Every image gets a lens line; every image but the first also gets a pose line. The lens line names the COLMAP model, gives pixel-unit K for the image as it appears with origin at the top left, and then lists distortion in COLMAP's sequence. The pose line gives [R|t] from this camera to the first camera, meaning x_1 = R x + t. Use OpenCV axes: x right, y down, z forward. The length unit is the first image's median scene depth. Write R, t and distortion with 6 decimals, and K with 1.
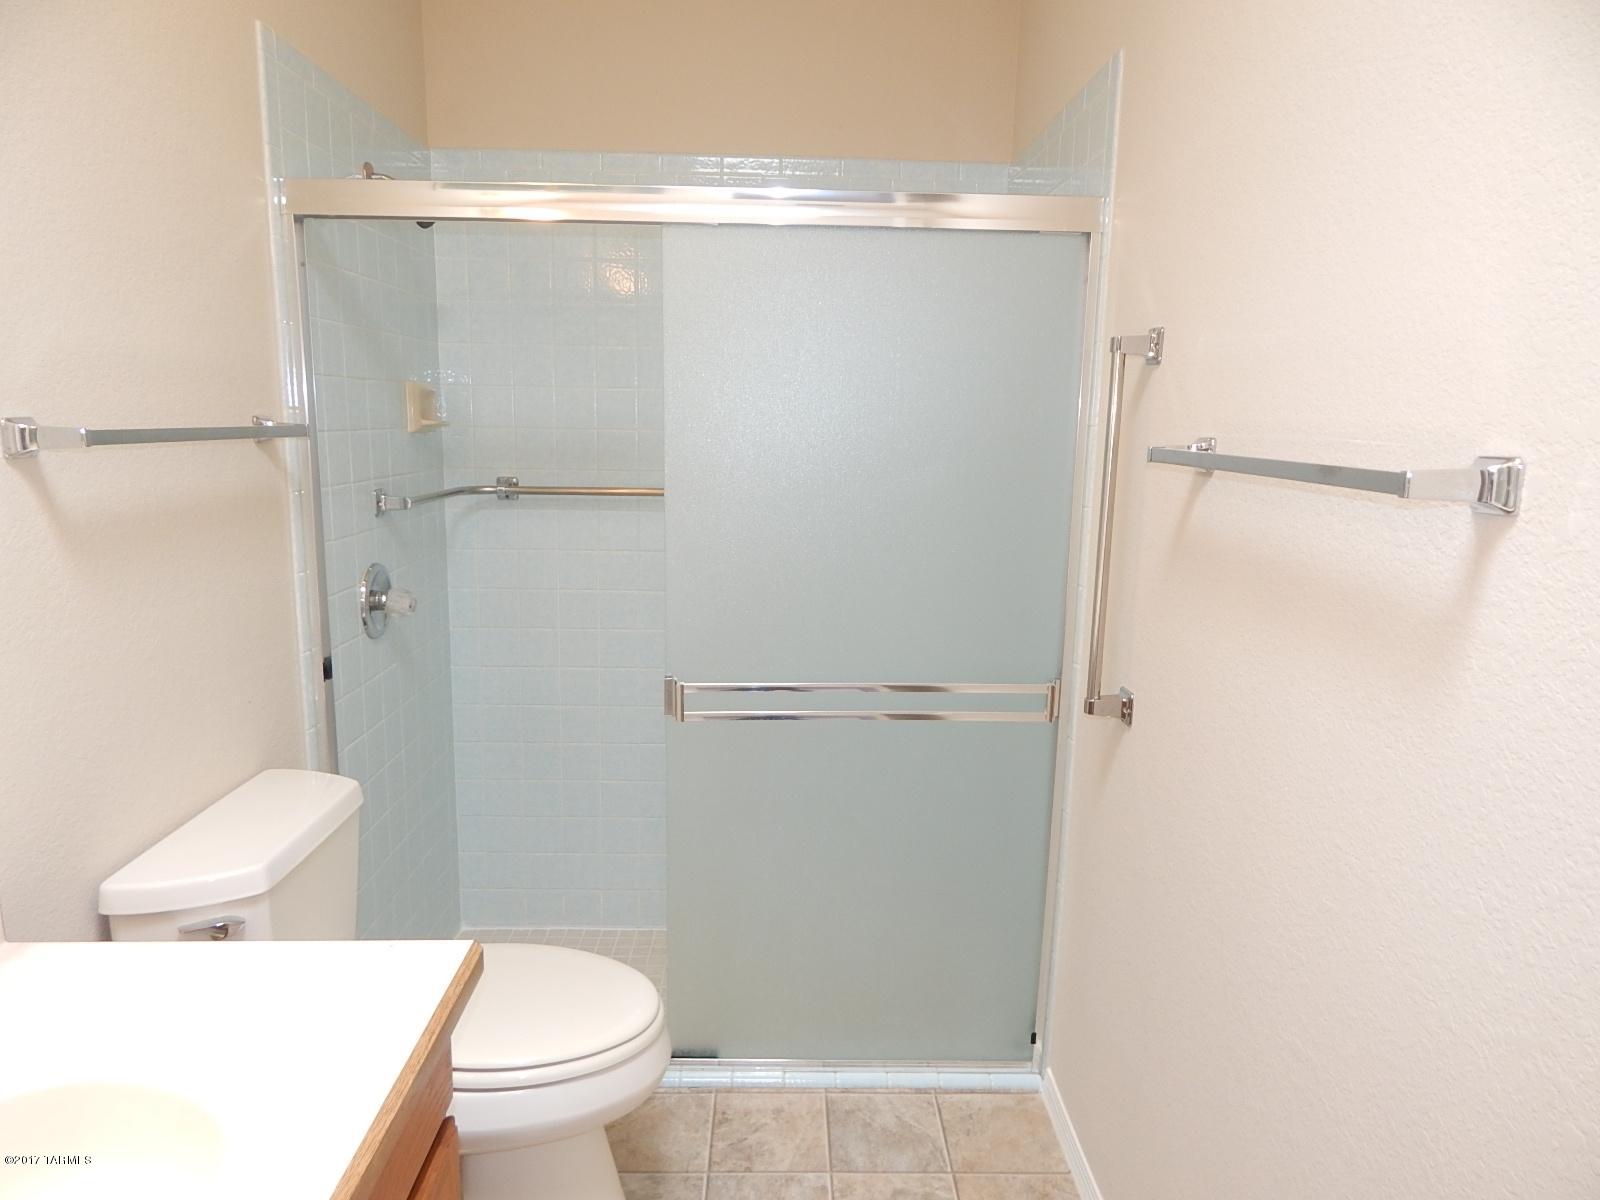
lens RADIAL K [[1092.4, 0, 804.8], [0, 1092.4, 595.0], [0, 0, 1]] dist [0.011968, 0.001873]
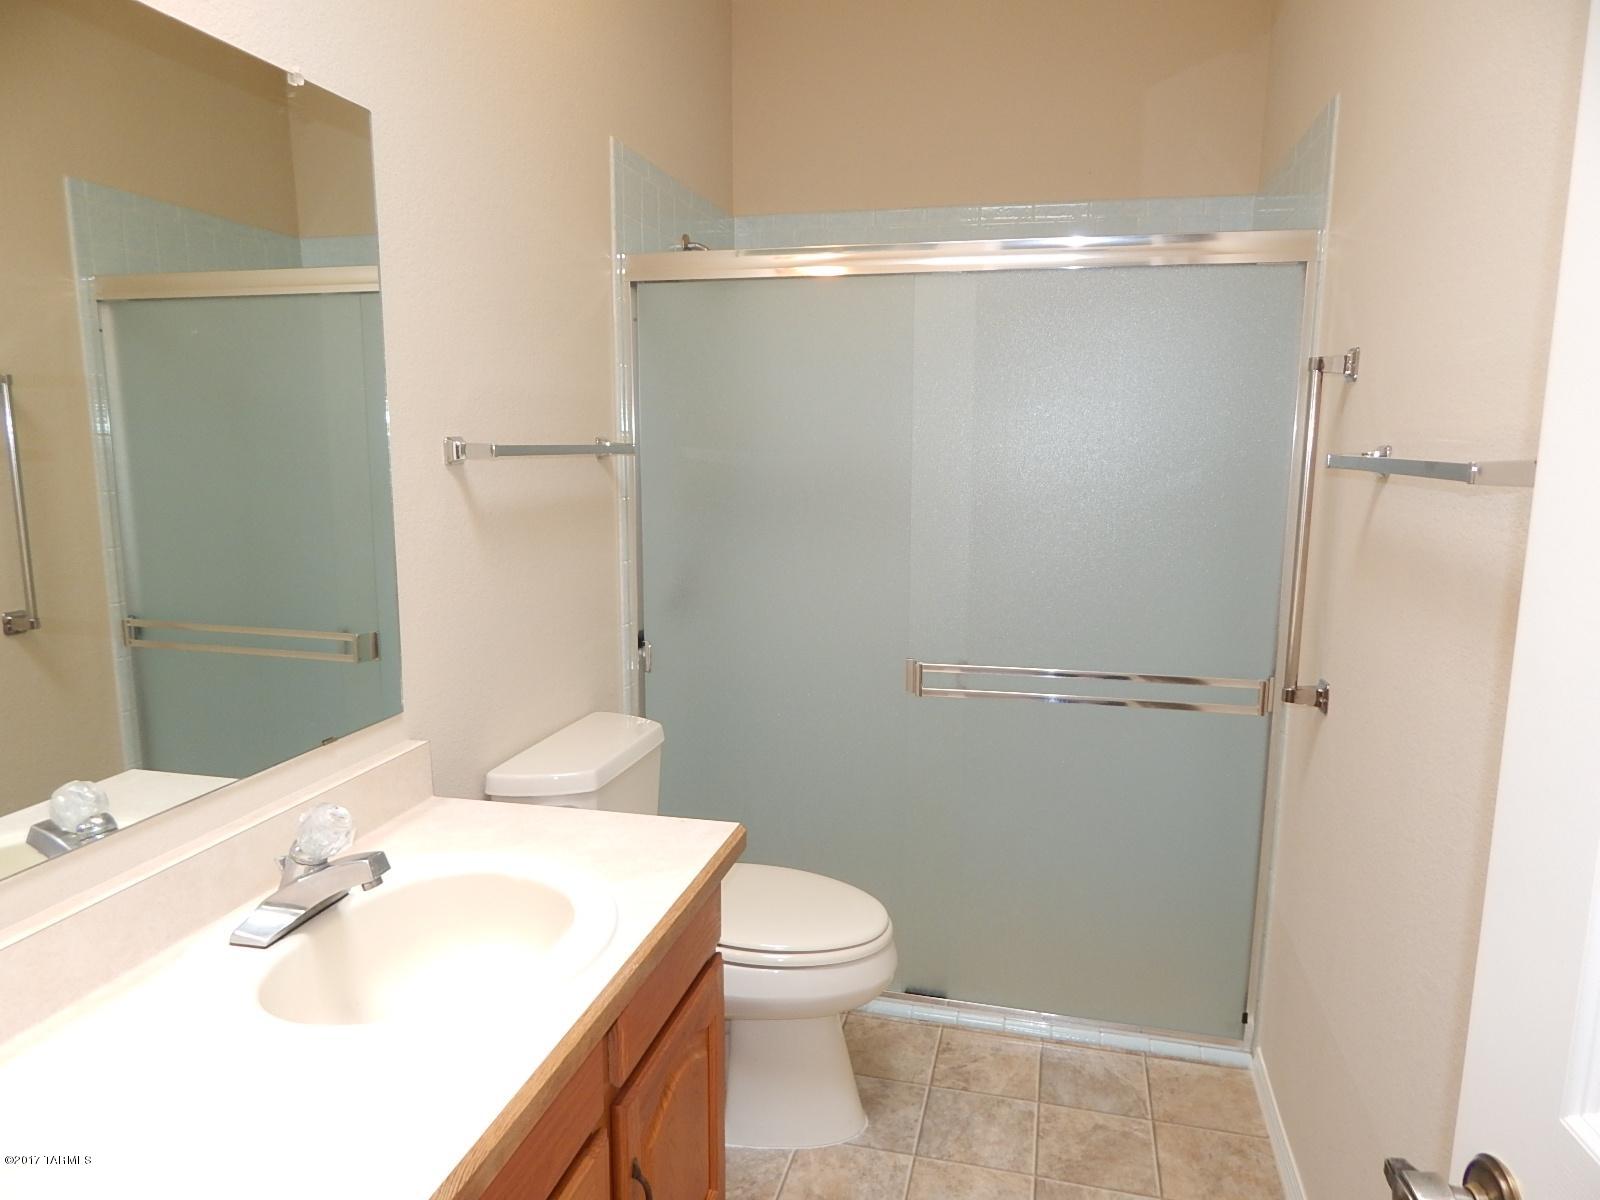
lens RADIAL K [[1070.3, 0, 798.0], [0, 1070.3, 603.1], [0, 0, 1]] dist [0.023316, -0.017438]
pose [[0.965517, 0.030441, -0.258553, 0.055022], [-0.034261, 0.999360, -0.010280, 0.032816], [0.258075, 0.018784, 0.965942, -0.142530]]
